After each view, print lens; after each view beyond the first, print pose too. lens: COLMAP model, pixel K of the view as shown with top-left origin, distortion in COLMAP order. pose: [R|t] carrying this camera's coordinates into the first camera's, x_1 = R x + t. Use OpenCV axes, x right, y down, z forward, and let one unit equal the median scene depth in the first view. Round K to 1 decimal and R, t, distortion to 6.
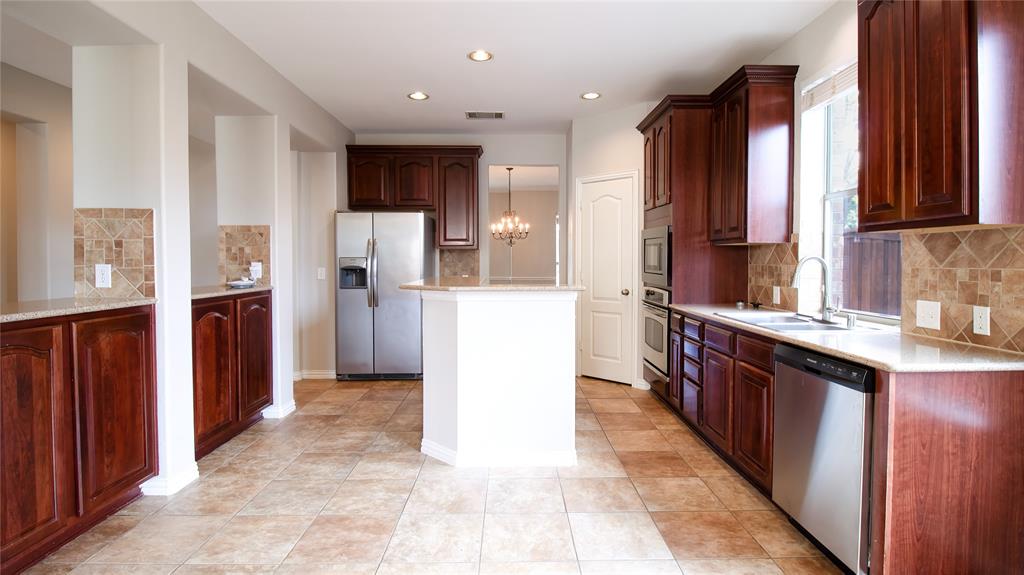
lens RADIAL K [[511.1, 0, 520.2], [0, 511.1, 272.6], [0, 0, 1]] dist [0.012721, -0.022367]
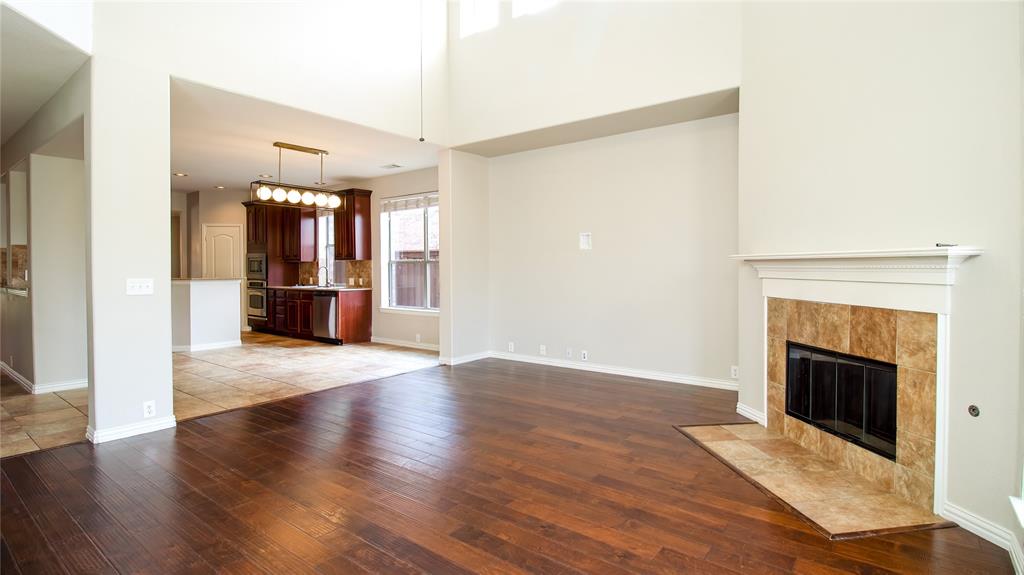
lens RADIAL K [[511.1, 0, 520.2], [0, 511.1, 272.6], [0, 0, 1]] dist [0.012721, -0.022367]
pose [[0.633232, -0.009775, 0.773901, -0.924312], [0.022448, 0.999732, -0.005741, 0.043446], [-0.773637, 0.021008, 0.633281, -1.624230]]
